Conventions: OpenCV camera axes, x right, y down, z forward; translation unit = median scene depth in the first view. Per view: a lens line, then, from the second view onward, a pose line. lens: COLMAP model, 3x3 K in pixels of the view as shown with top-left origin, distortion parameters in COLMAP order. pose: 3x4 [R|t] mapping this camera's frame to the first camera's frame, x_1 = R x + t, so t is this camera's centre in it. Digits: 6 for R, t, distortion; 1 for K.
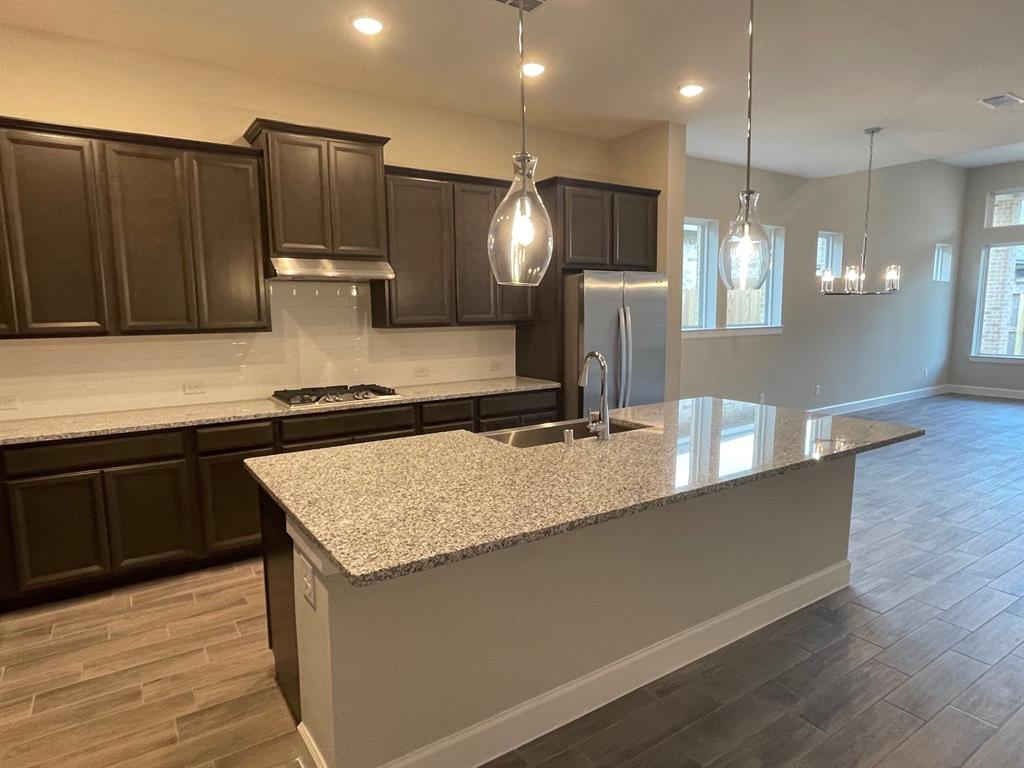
lens RADIAL K [[607.1, 0, 509.3], [0, 607.1, 389.6], [0, 0, 1]] dist [-0.002225, 0.000929]
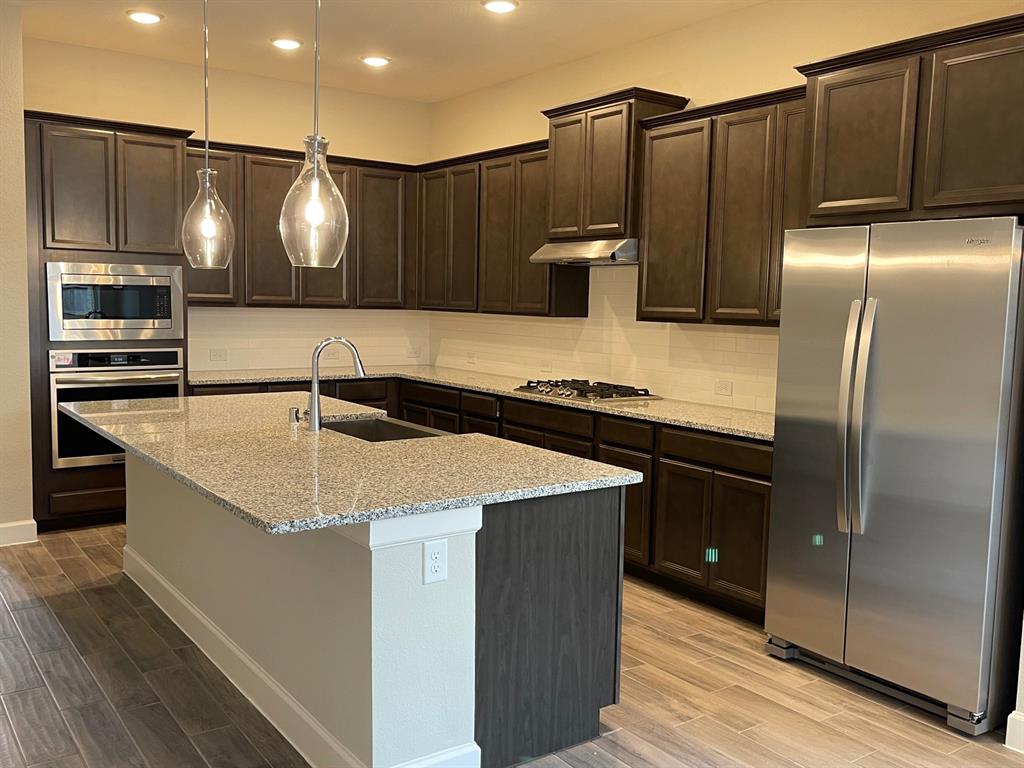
lens RADIAL K [[916.7, 0, 514.9], [0, 916.7, 382.7], [0, 0, 1]] dist [0.048858, -0.045506]
pose [[0.015594, 0.101709, -0.994692, 1.231599], [-0.154978, 0.983036, 0.098088, -0.138792], [0.987795, 0.152626, 0.031092, 0.988178]]
